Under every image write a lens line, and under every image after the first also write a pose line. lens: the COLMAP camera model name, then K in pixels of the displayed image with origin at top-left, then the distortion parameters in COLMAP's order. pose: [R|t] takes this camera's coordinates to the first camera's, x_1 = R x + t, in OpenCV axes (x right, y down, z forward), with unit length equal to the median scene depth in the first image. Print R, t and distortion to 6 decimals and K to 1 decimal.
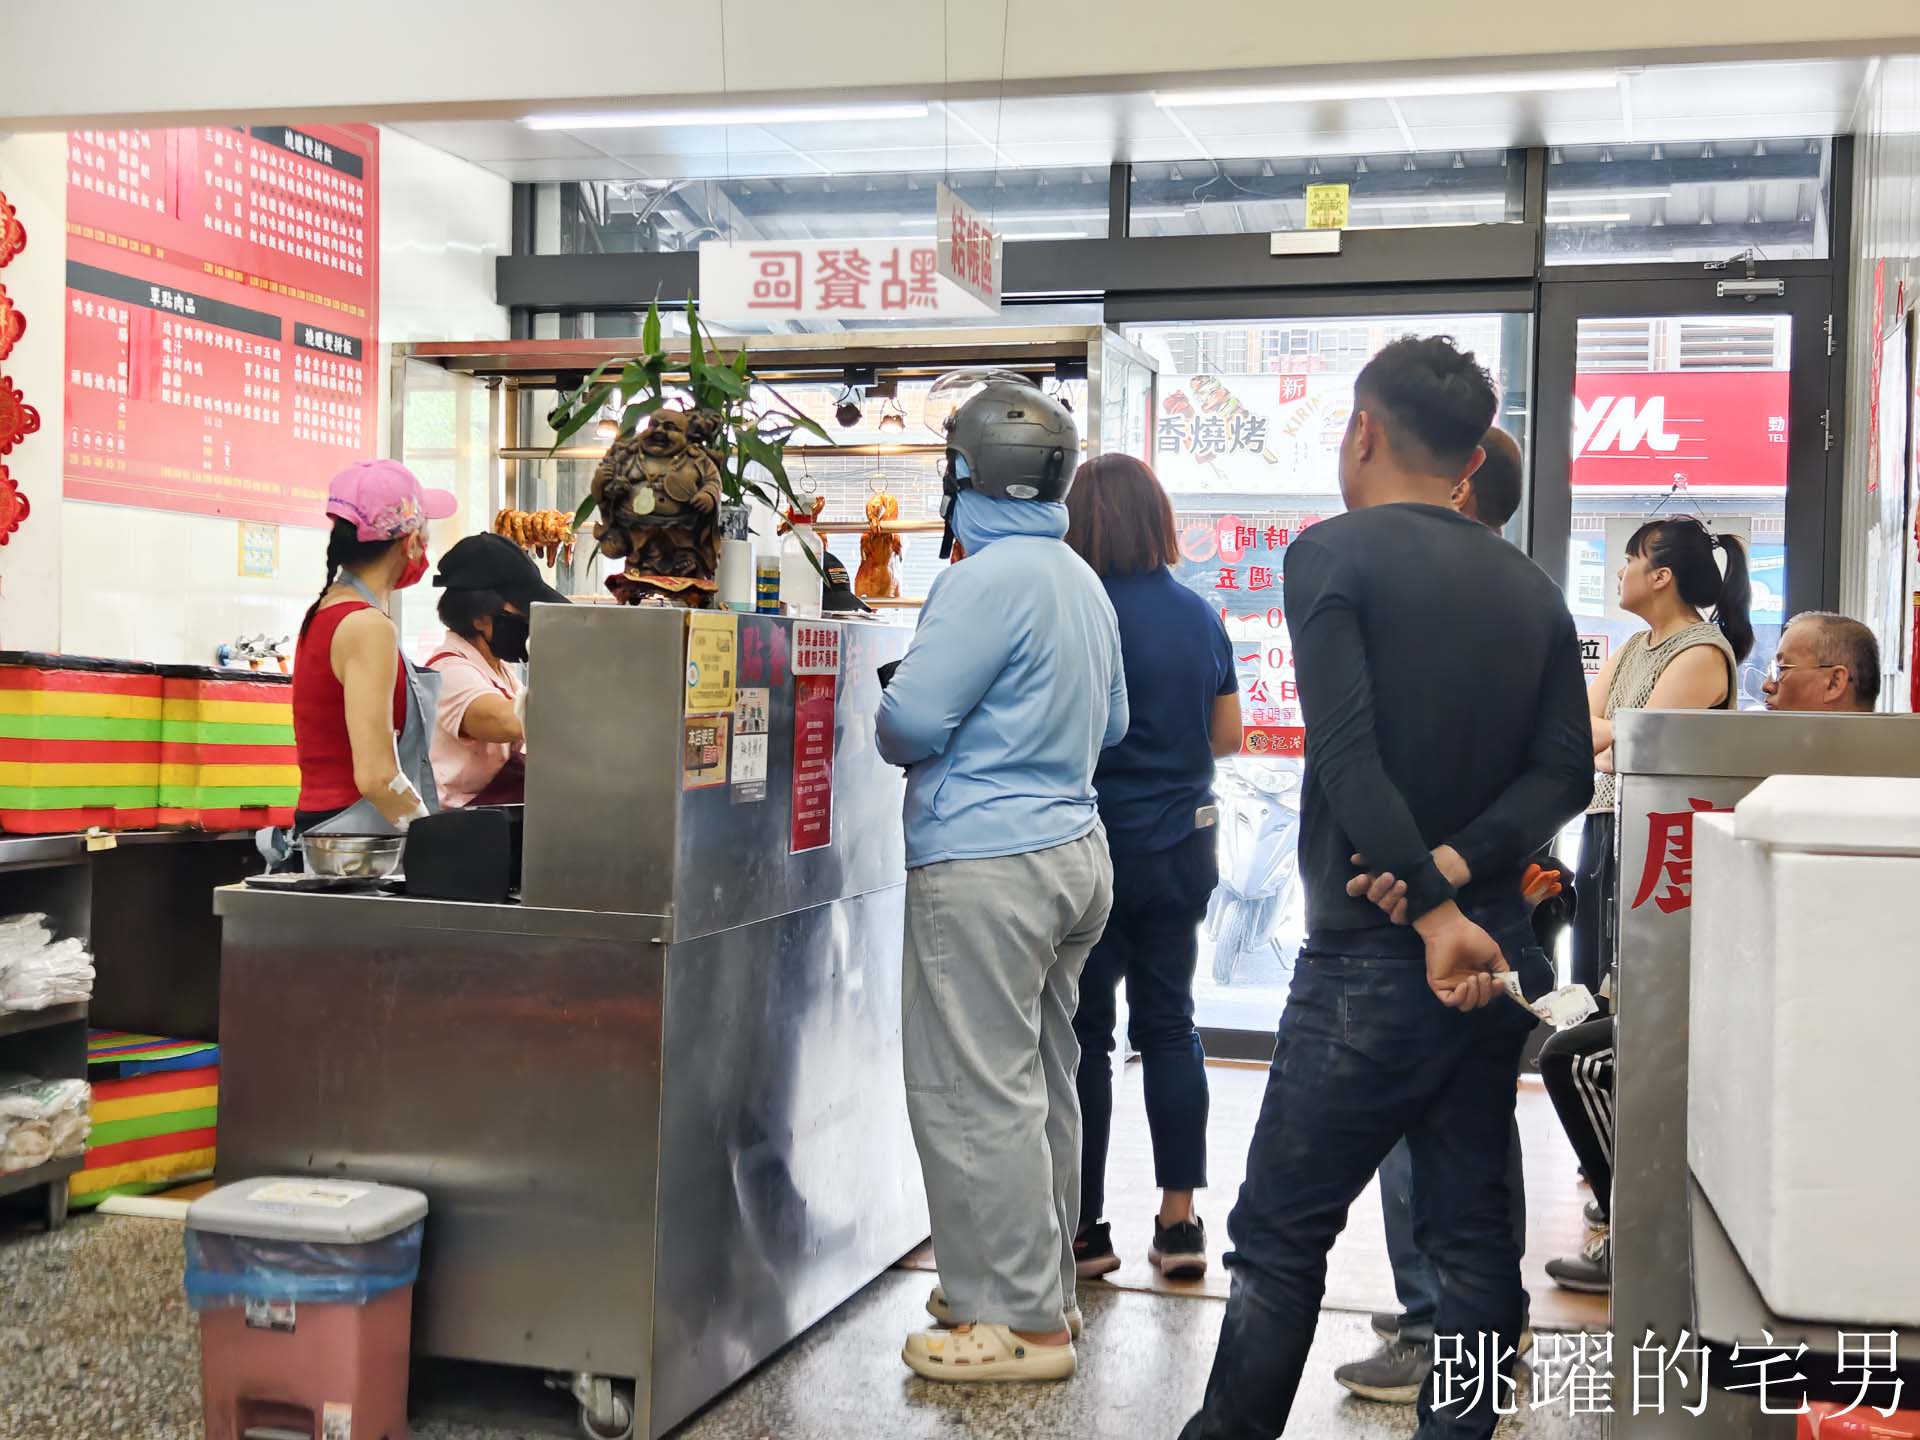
lens RADIAL K [[2541.6, 0, 960.0], [0, 2541.6, 720.0], [0, 0, 1]] dist [0.118928, -0.426444]
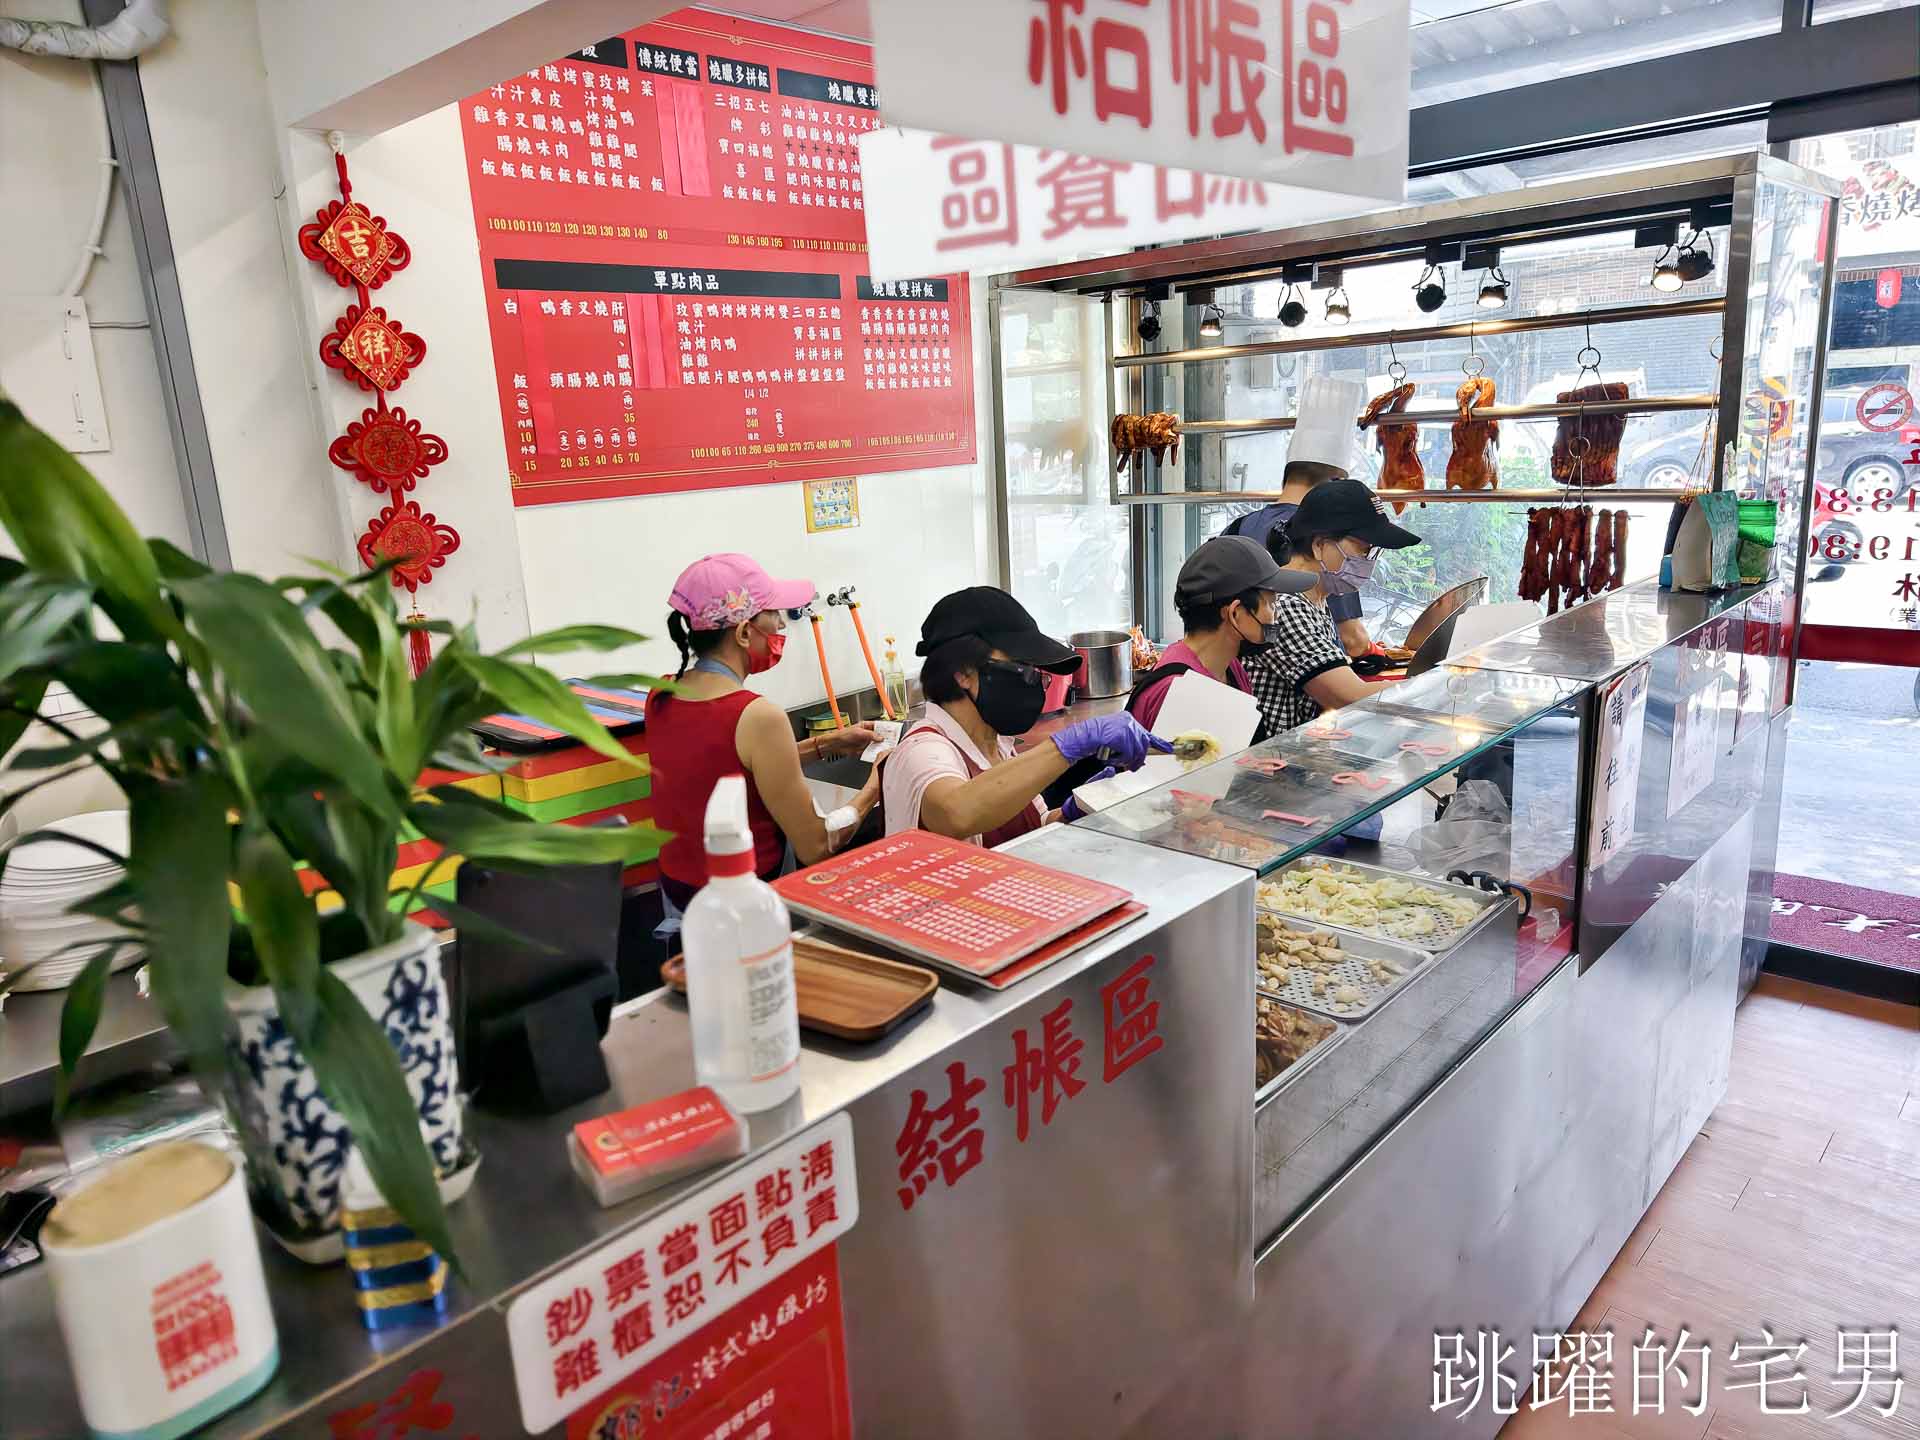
lens RADIAL K [[1292.6, 0, 960.0], [0, 1292.6, 720.0], [0, 0, 1]] dist [0.002621, -0.000383]
pose [[0.878750, 0.044385, -0.475215, 0.039792], [0.063458, 0.975962, 0.208499, -0.089673], [0.473045, -0.213374, 0.854810, 0.550948]]
